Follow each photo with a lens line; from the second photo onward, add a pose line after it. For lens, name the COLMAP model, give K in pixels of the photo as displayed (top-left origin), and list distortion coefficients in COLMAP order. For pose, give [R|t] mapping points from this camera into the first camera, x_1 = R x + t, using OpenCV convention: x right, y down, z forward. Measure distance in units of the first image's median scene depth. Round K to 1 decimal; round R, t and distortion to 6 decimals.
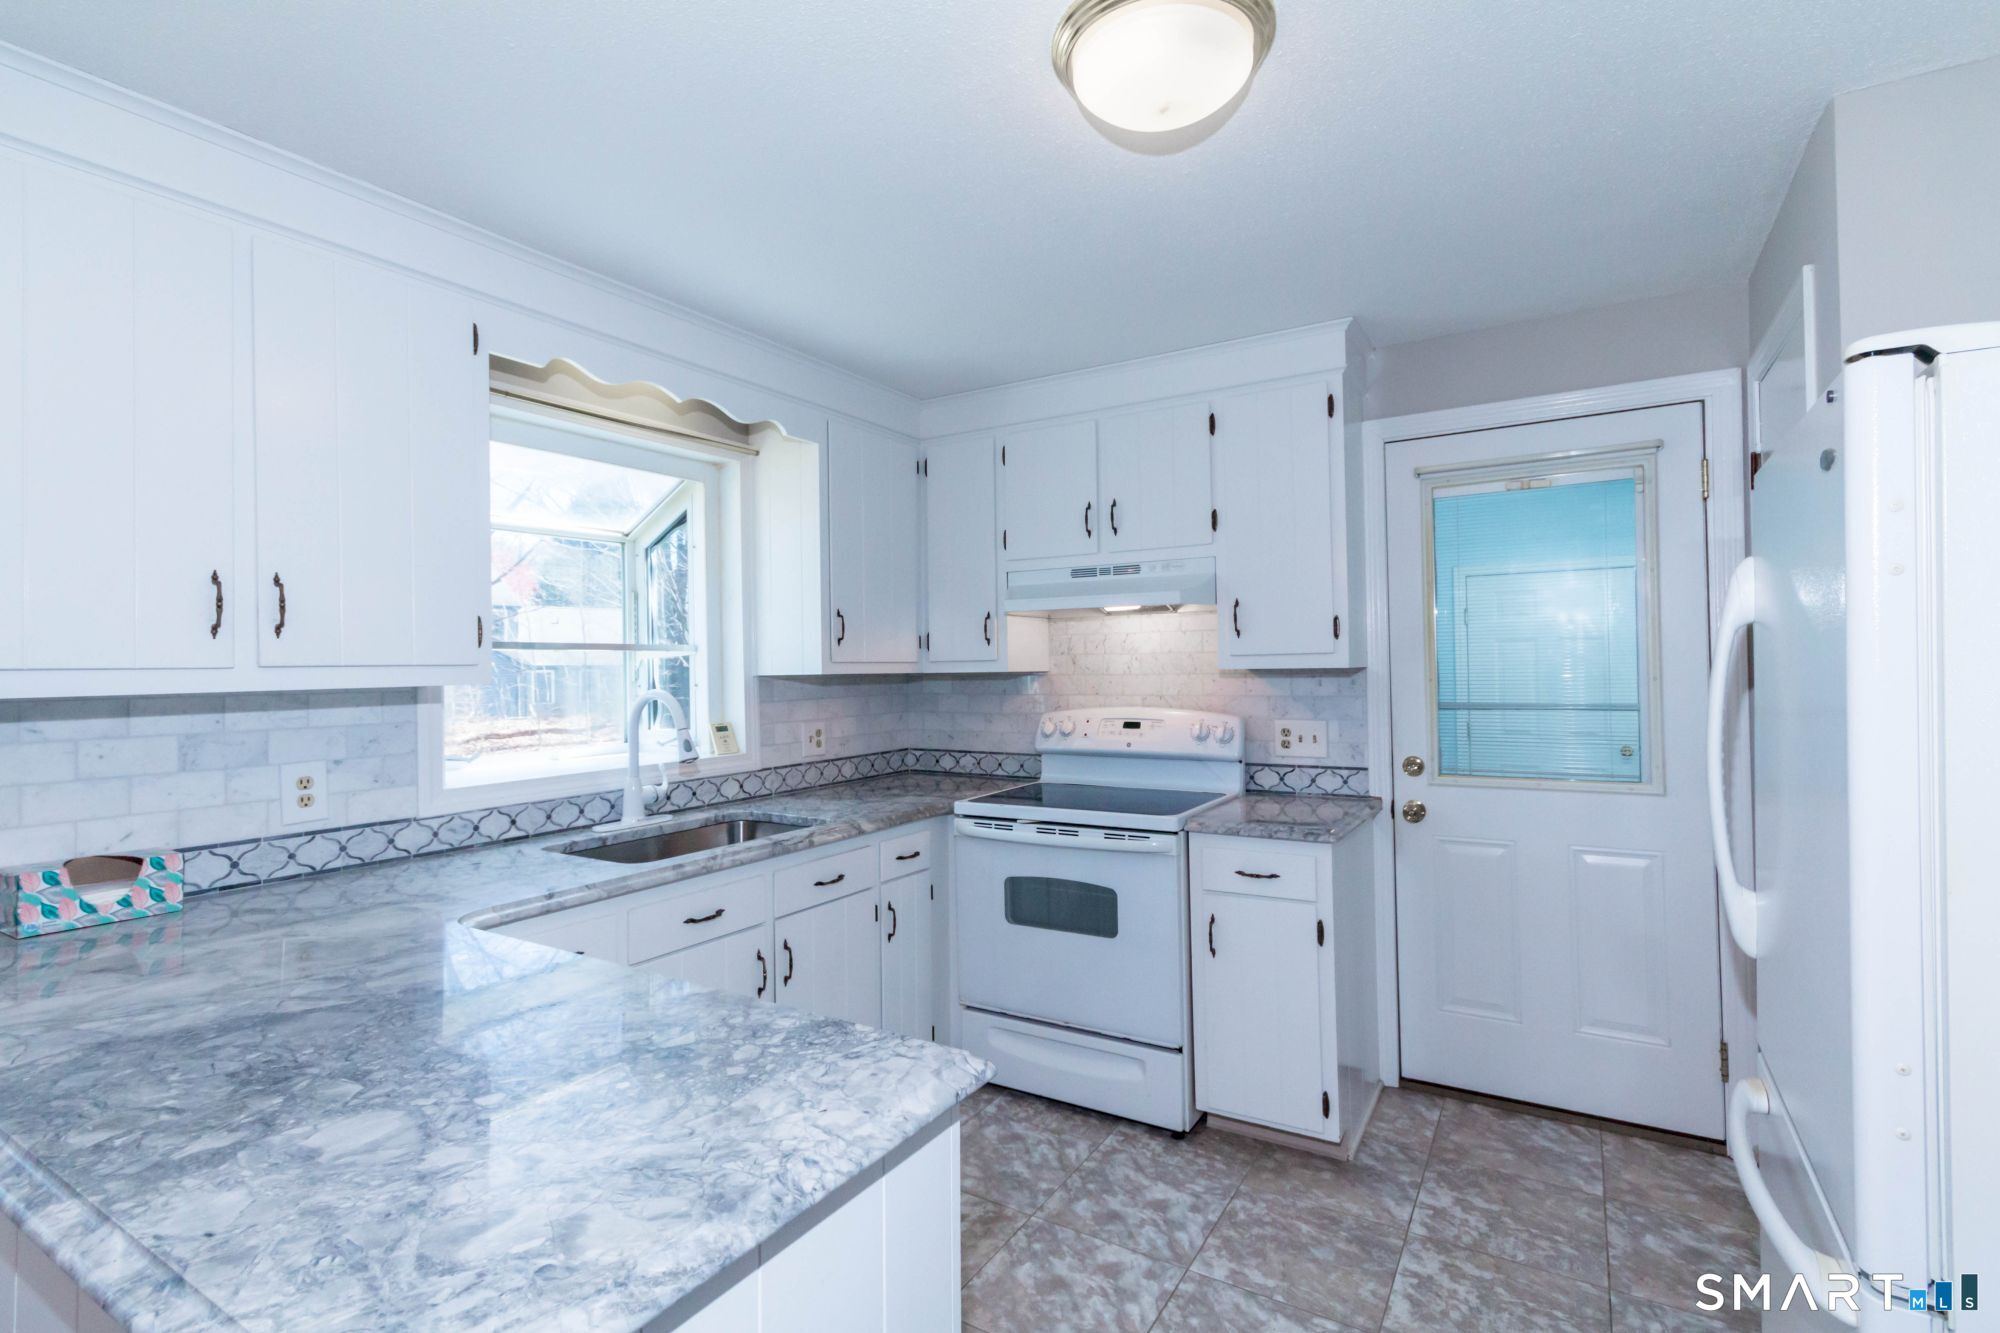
lens RADIAL K [[953.2, 0, 998.3], [0, 953.2, 657.0], [0, 0, 1]] dist [0.005798, 0.001159]
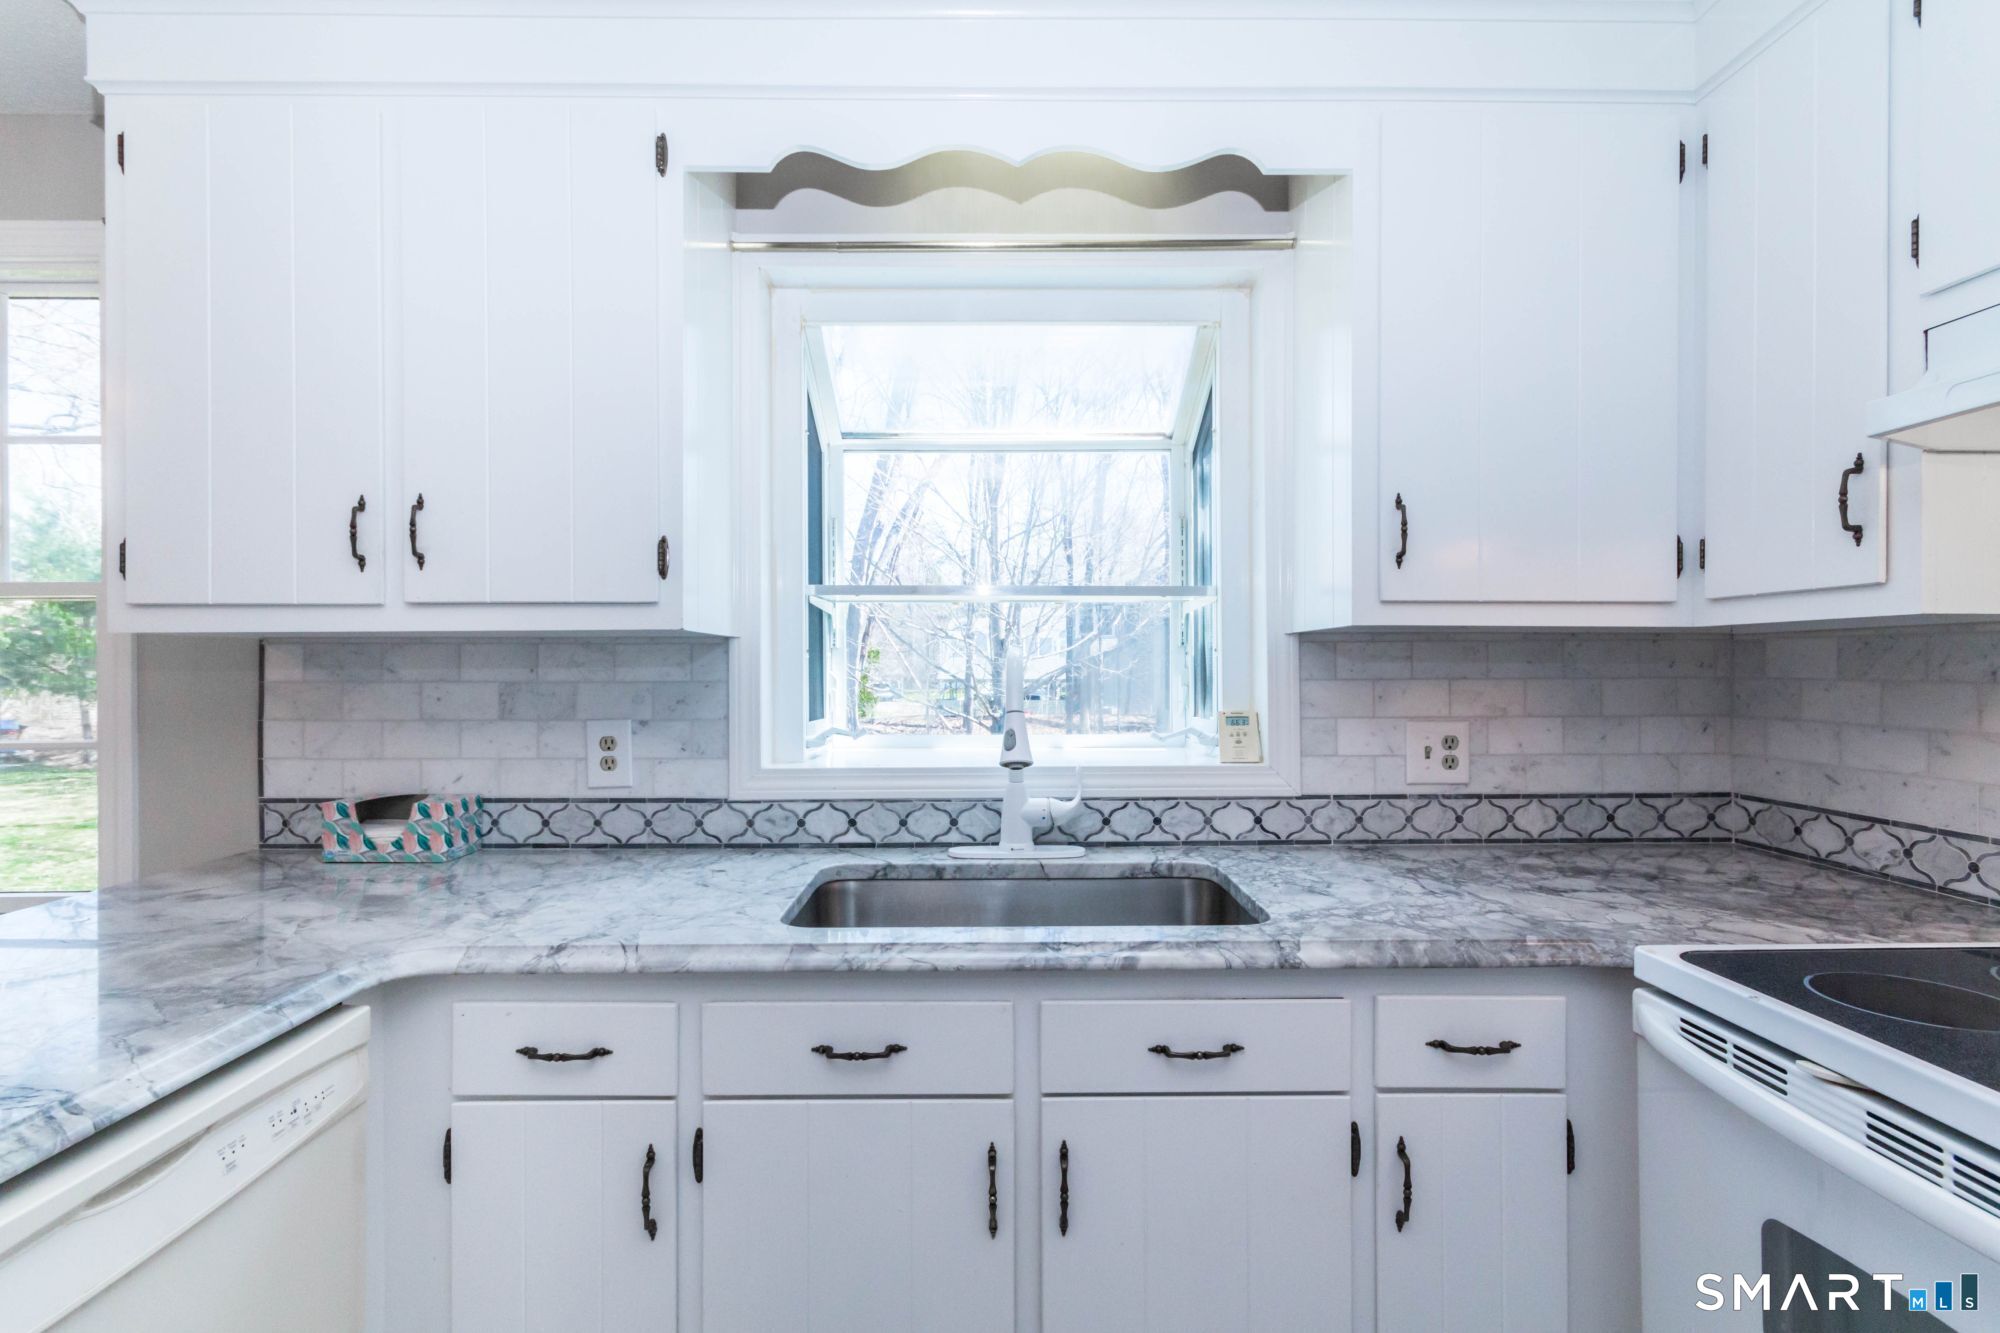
lens RADIAL K [[953.2, 0, 995.3], [0, 953.2, 658.6], [0, 0, 1]] dist [0.005798, 0.001159]
pose [[0.525907, 0.011231, -0.850468, 0.166849], [0.002890, 0.999883, 0.014992, 0.031307], [0.850537, -0.010342, 0.525813, 0.645277]]
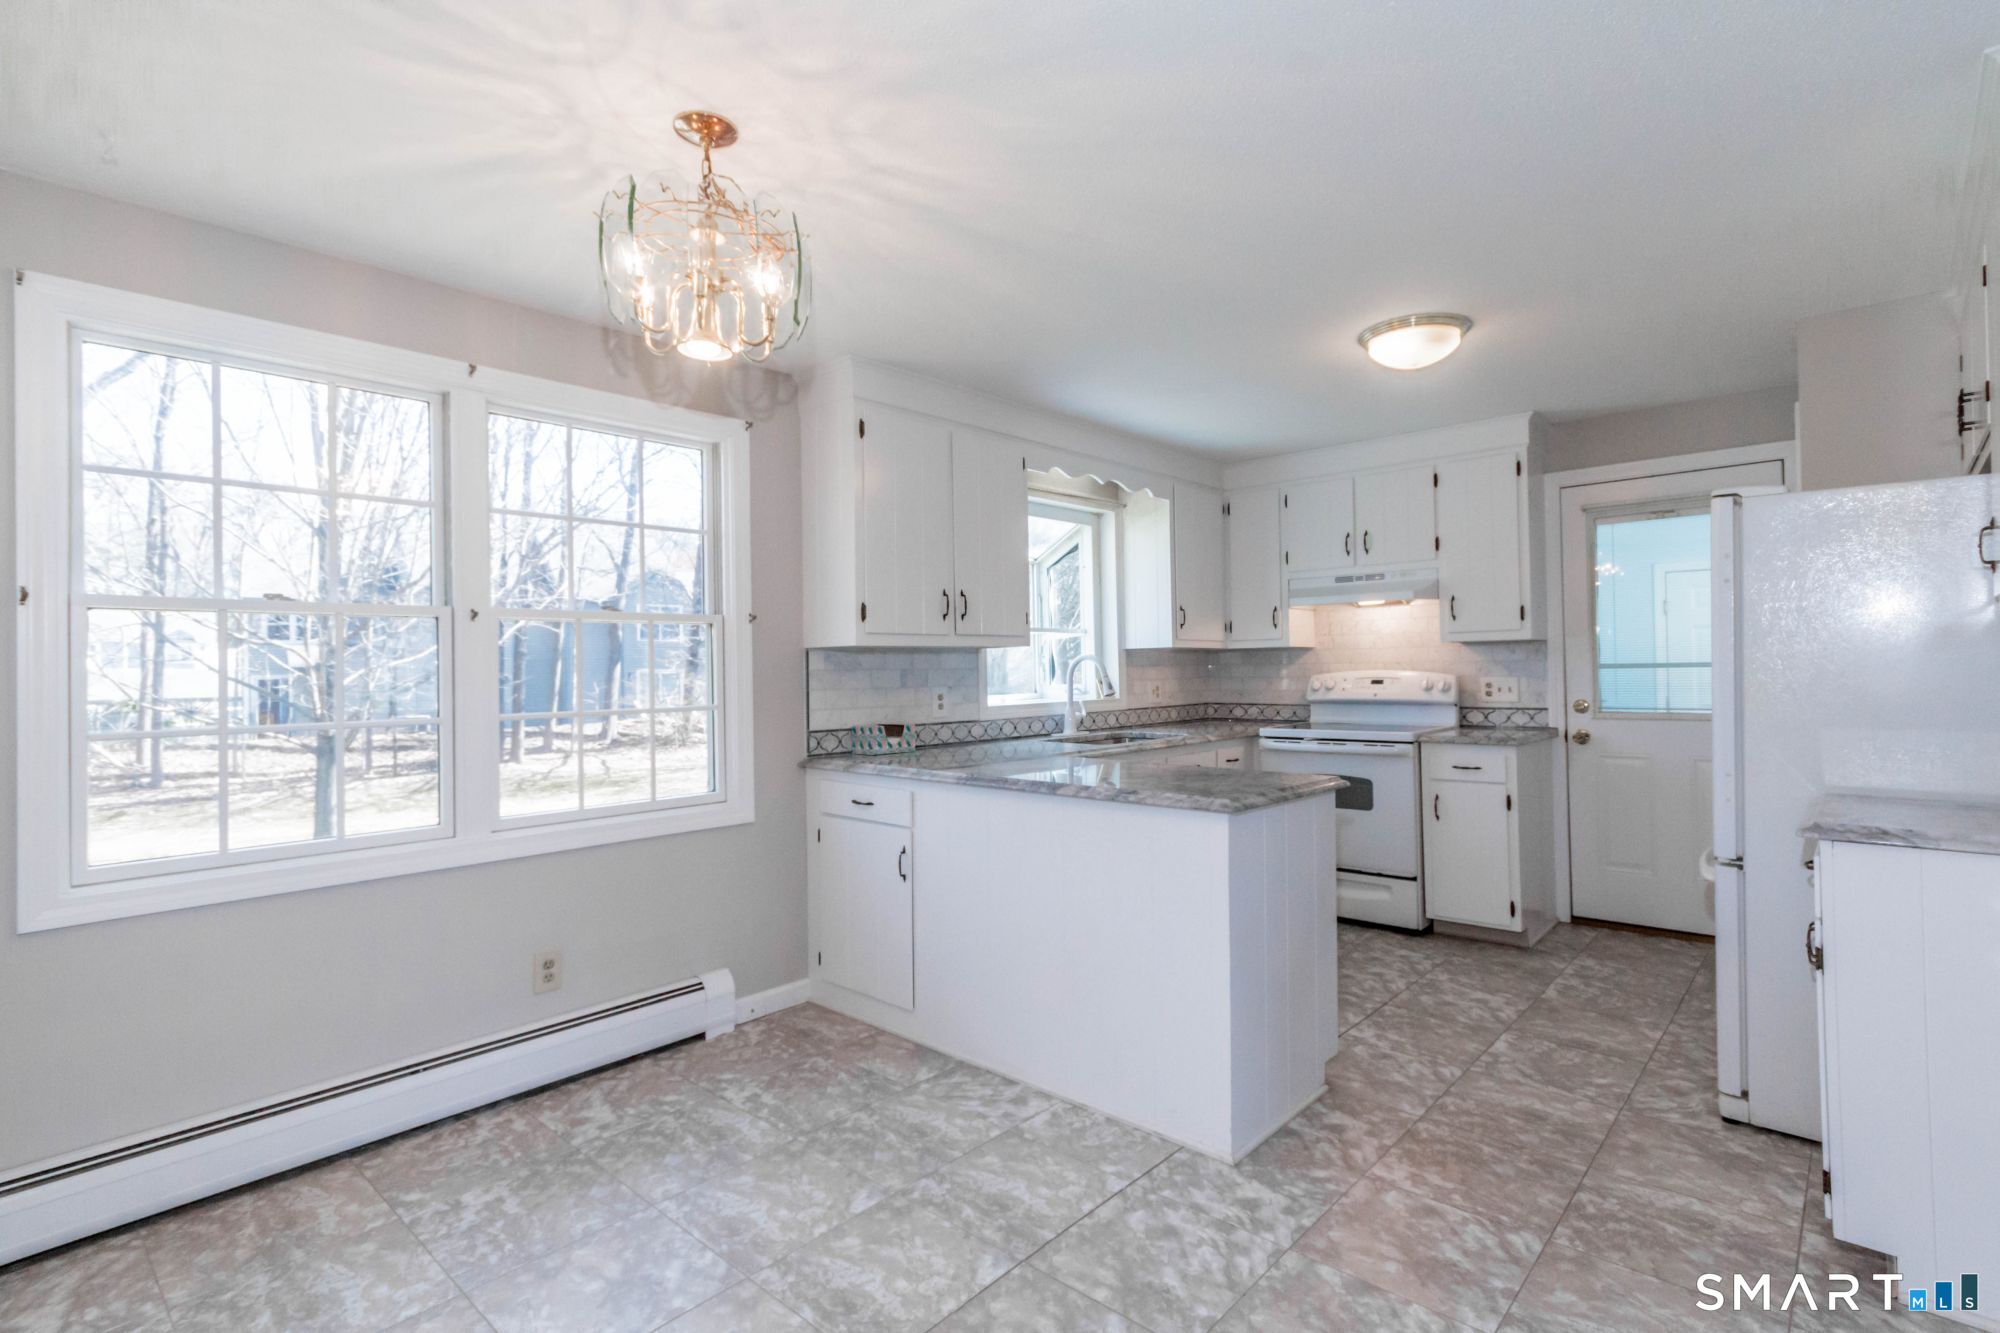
lens RADIAL K [[953.2, 0, 1016.6], [0, 953.2, 660.8], [0, 0, 1]] dist [0.005798, 0.001159]
pose [[0.982747, -0.002156, -0.184942, -0.164539], [0.002734, 0.999992, 0.002870, 0.040035], [0.184934, -0.003326, 0.982745, -0.673021]]
